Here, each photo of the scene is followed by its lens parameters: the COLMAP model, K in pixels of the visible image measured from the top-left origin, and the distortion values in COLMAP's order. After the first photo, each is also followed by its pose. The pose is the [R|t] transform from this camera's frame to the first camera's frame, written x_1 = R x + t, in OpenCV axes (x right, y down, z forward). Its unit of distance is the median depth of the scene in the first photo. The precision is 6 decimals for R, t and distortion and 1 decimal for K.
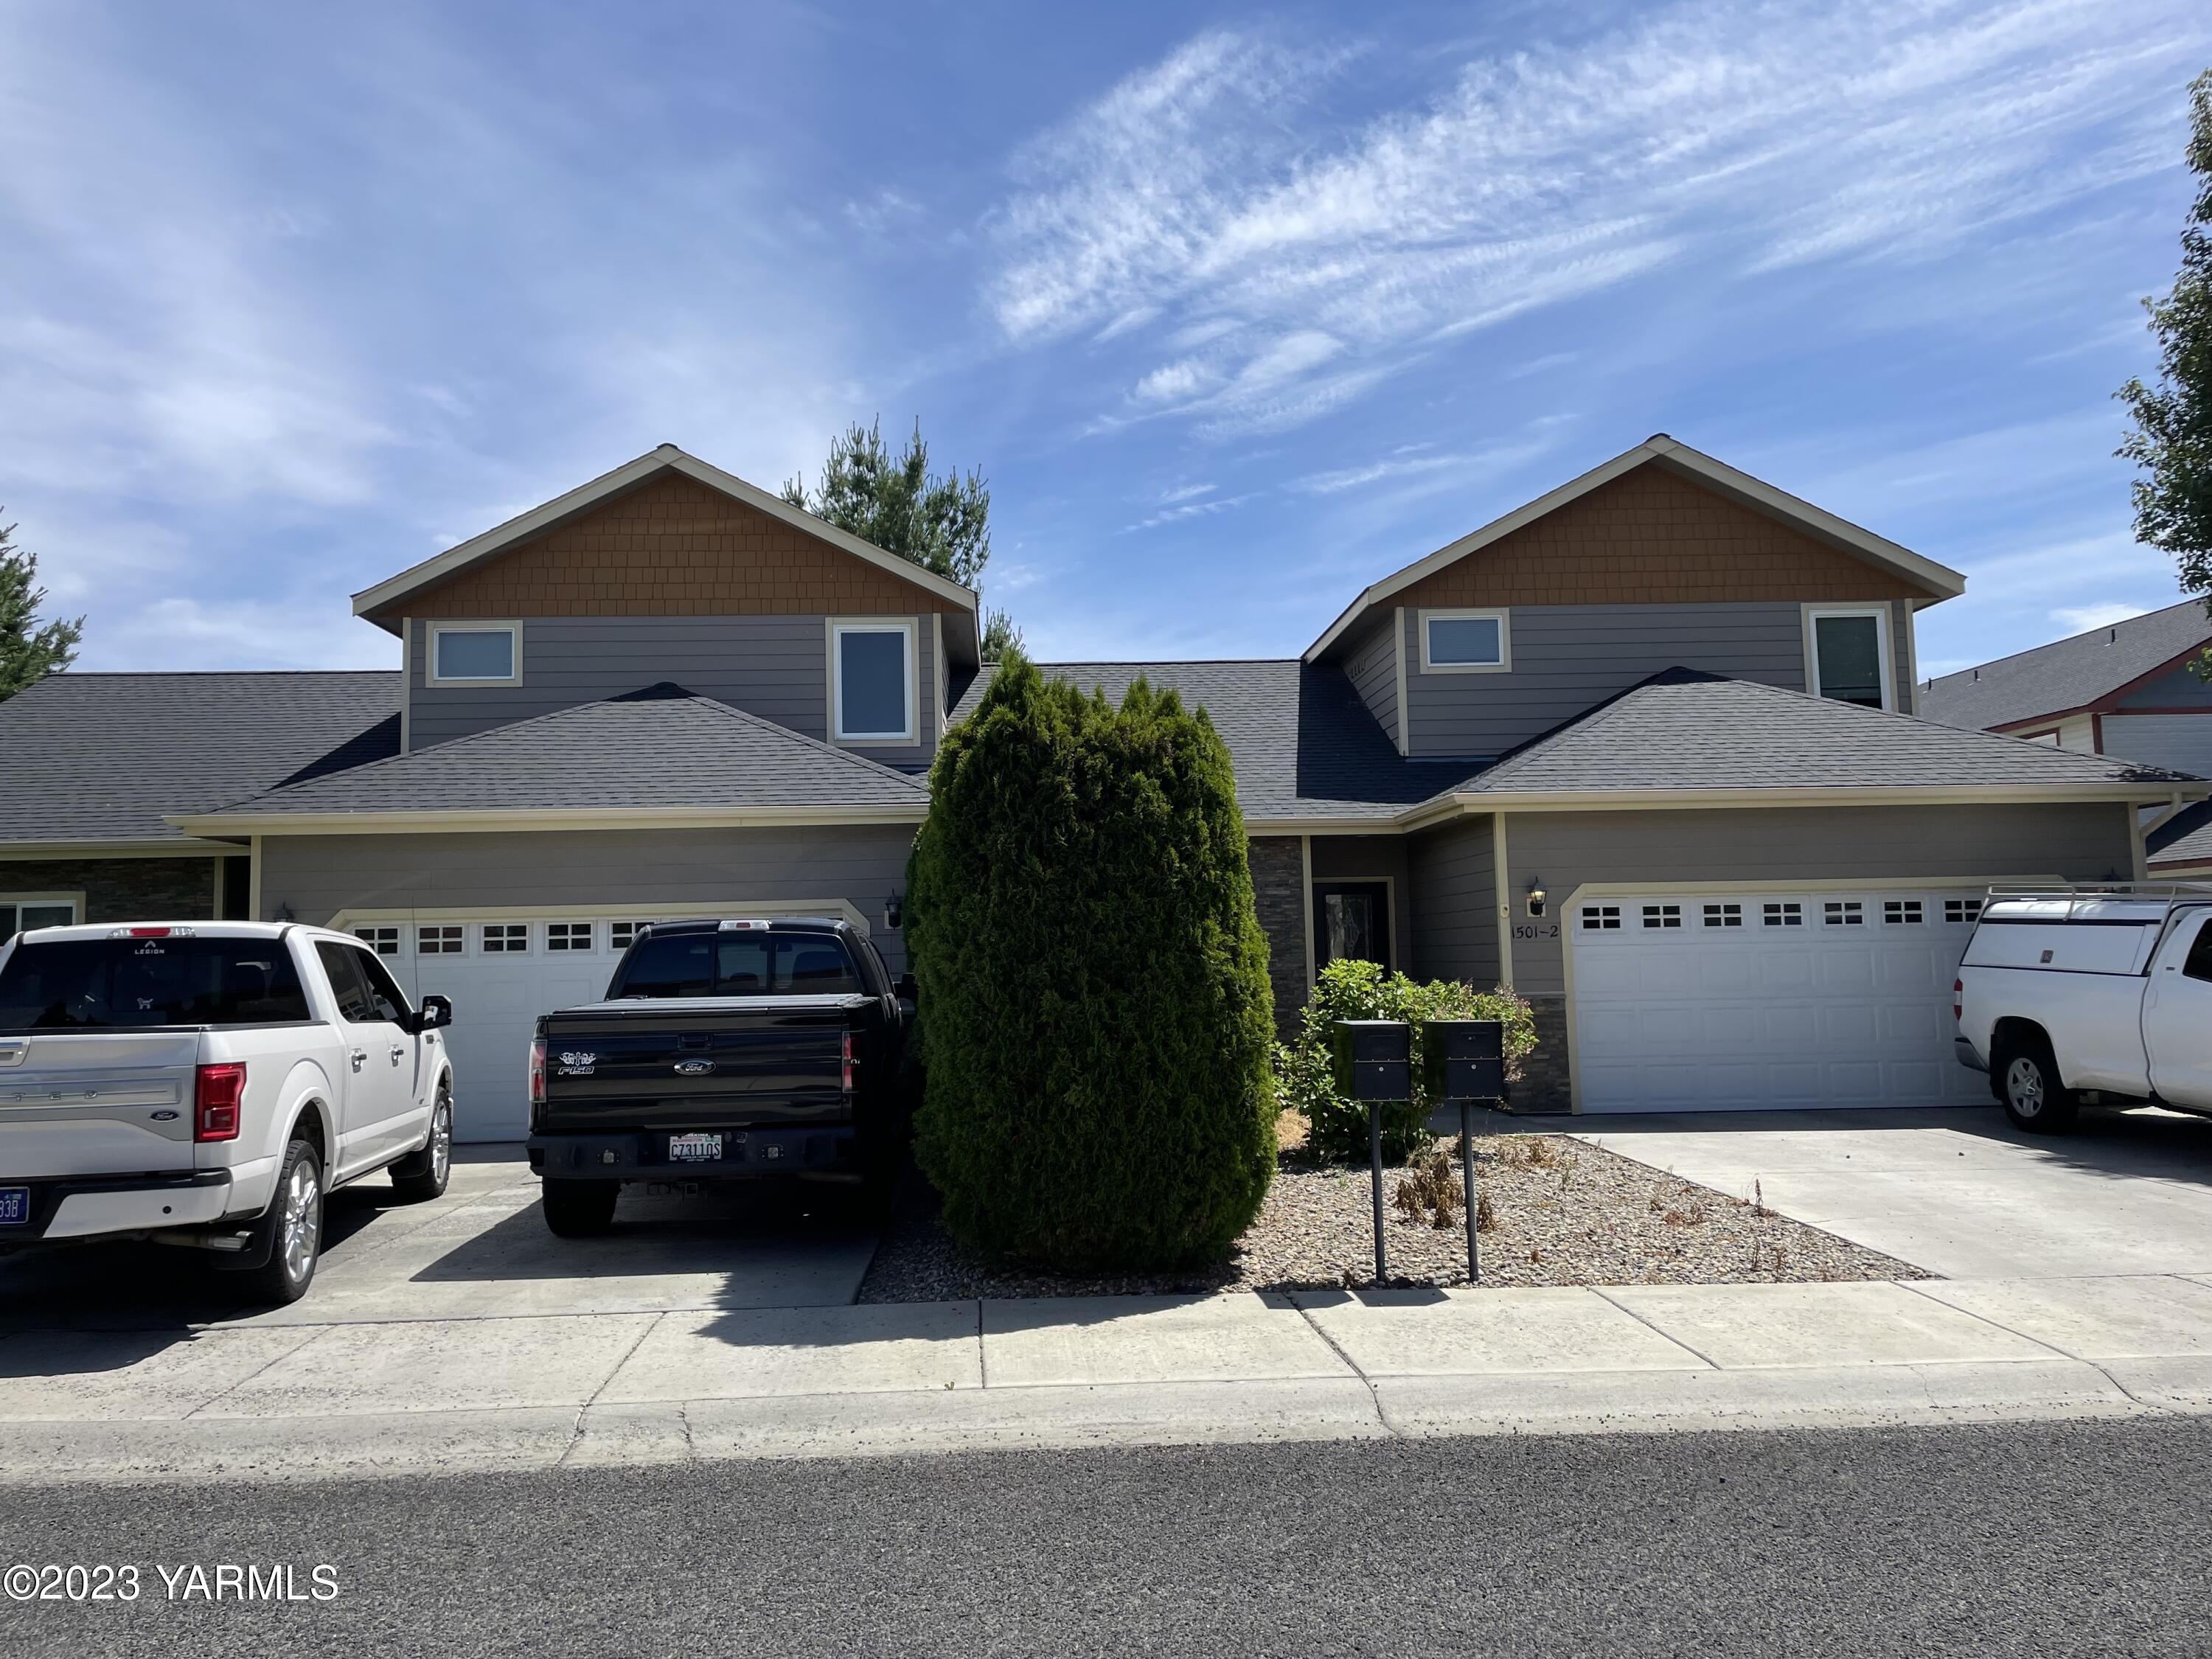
lens RADIAL K [[1661.5, 0, 1119.8], [0, 1661.5, 828.5], [0, 0, 1]] dist [0.058444, -0.013091]
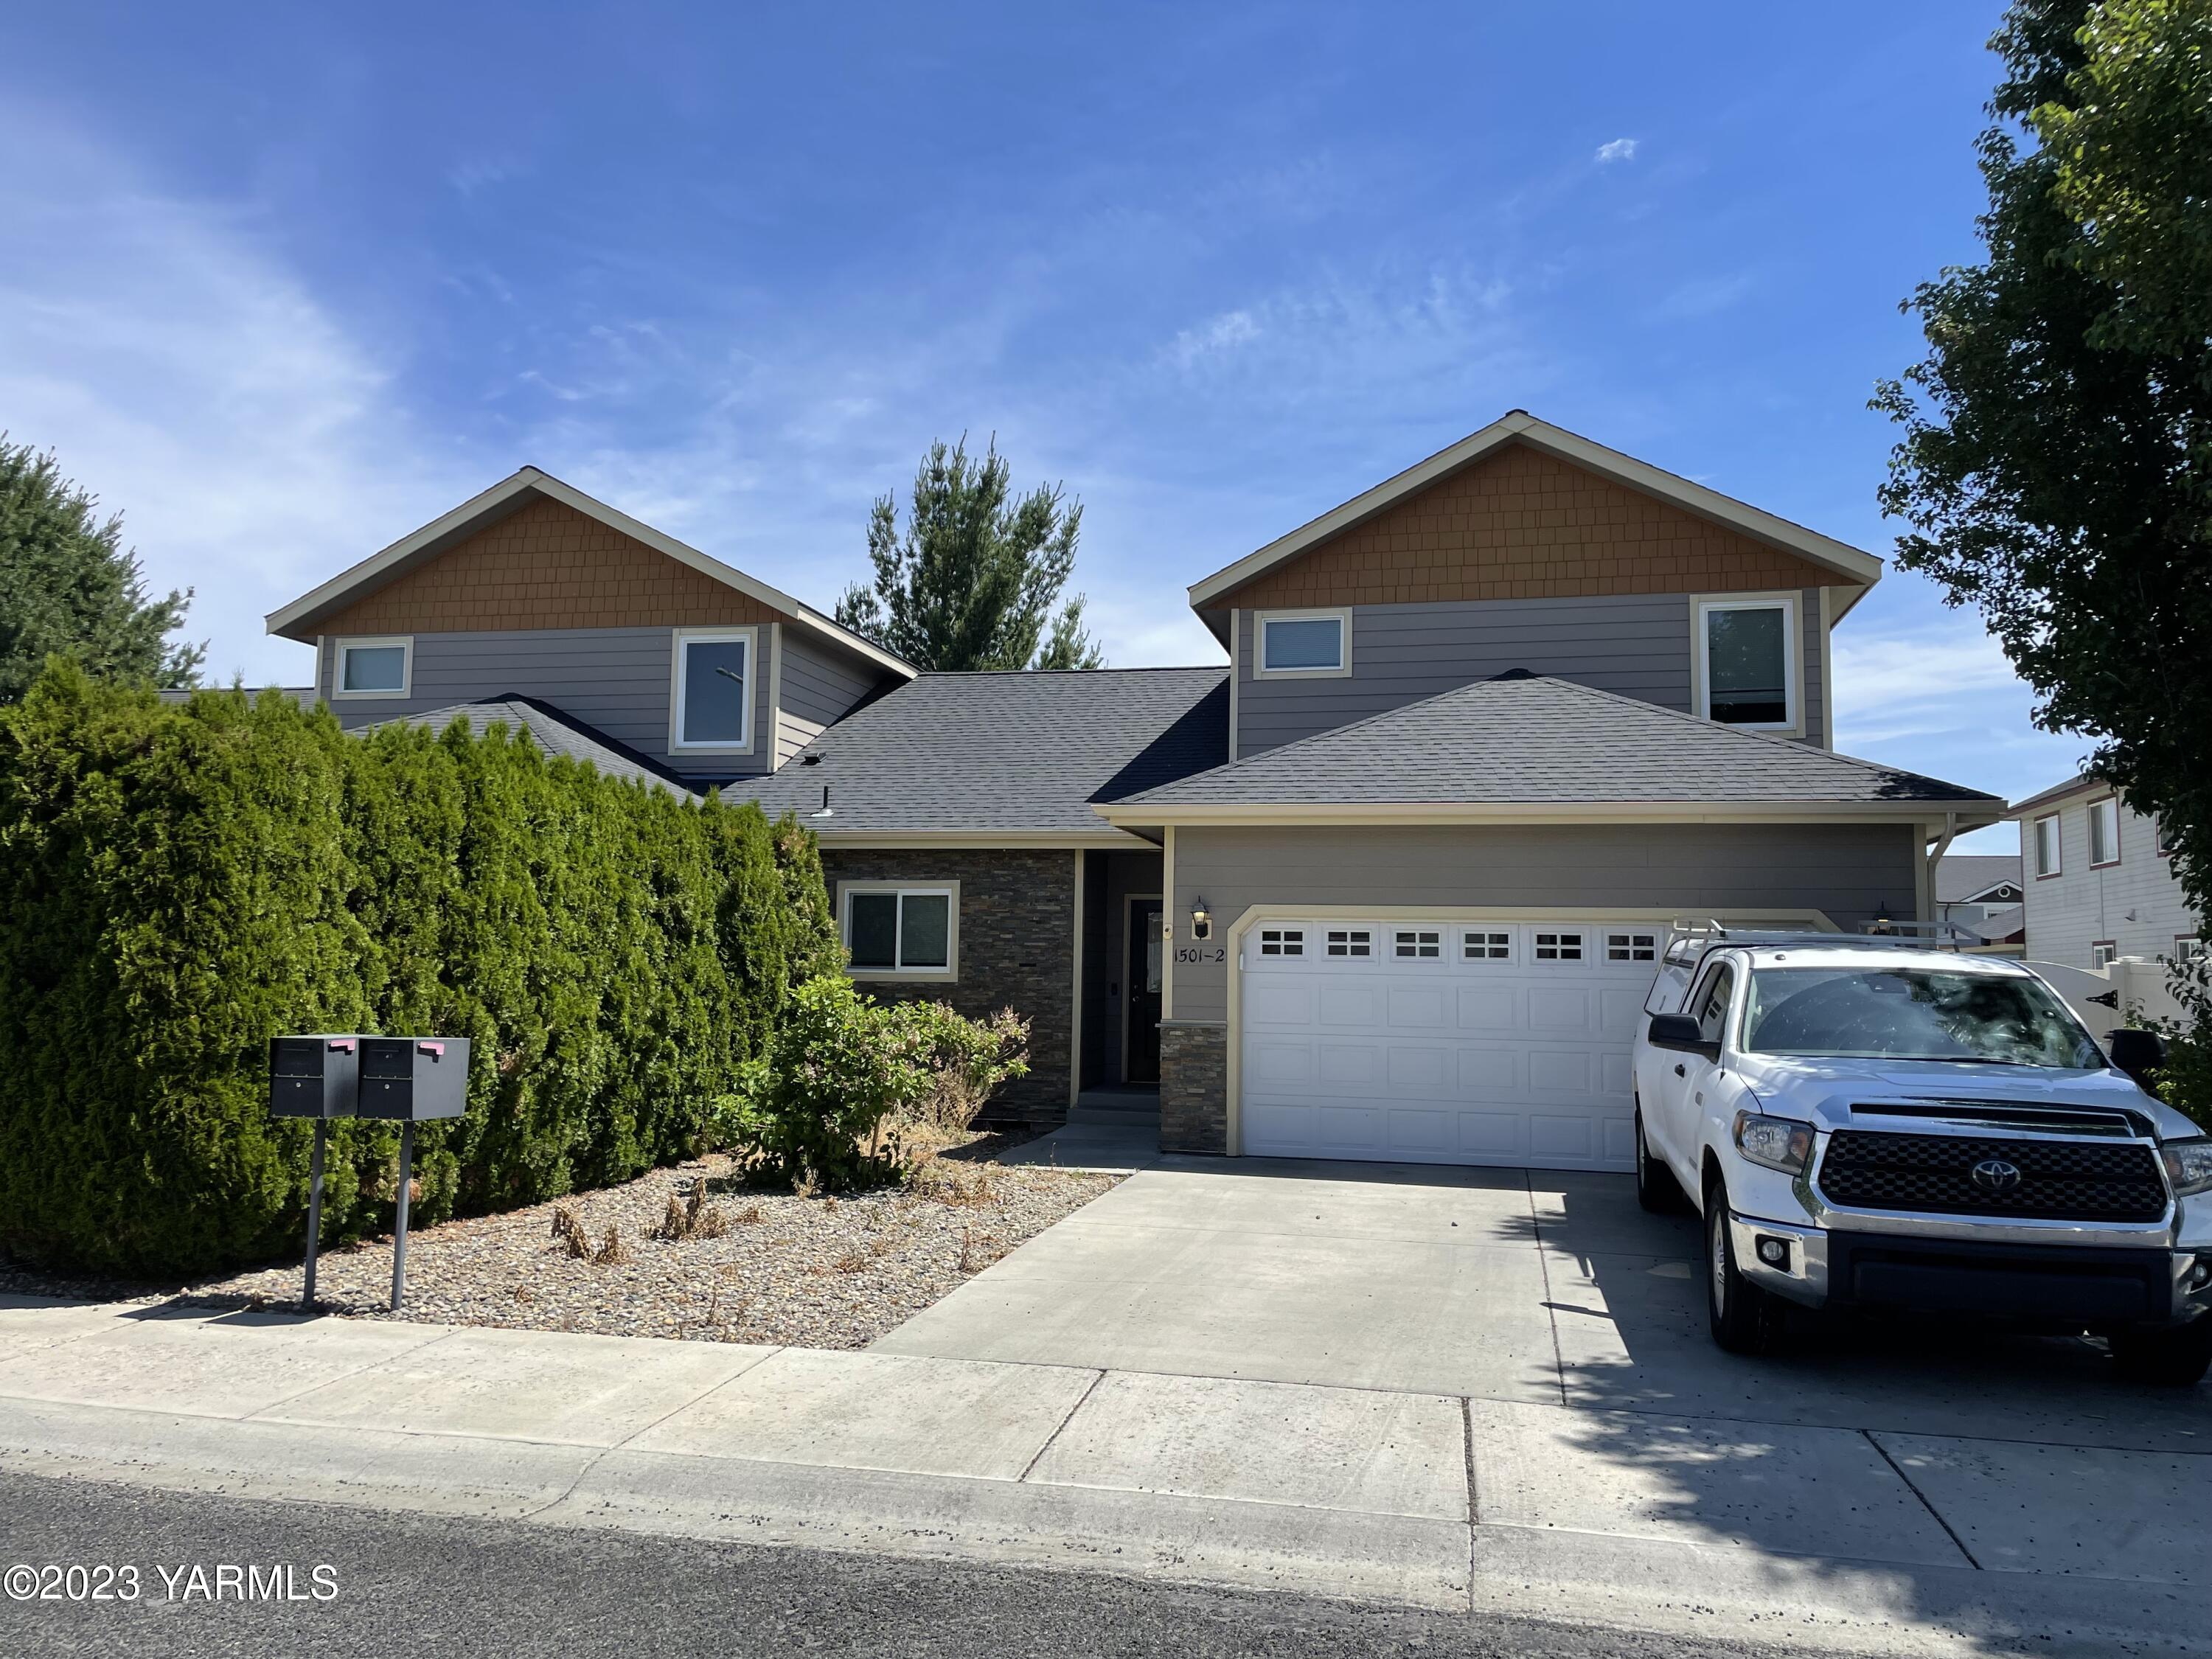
lens RADIAL K [[1661.5, 0, 1058.5], [0, 1661.5, 826.6], [0, 0, 1]] dist [0.058444, -0.013091]
pose [[0.966374, 0.014048, -0.256758, 0.322588], [-0.016338, 0.999844, -0.006785, -0.001680], [0.256623, 0.010752, 0.966452, 0.069514]]
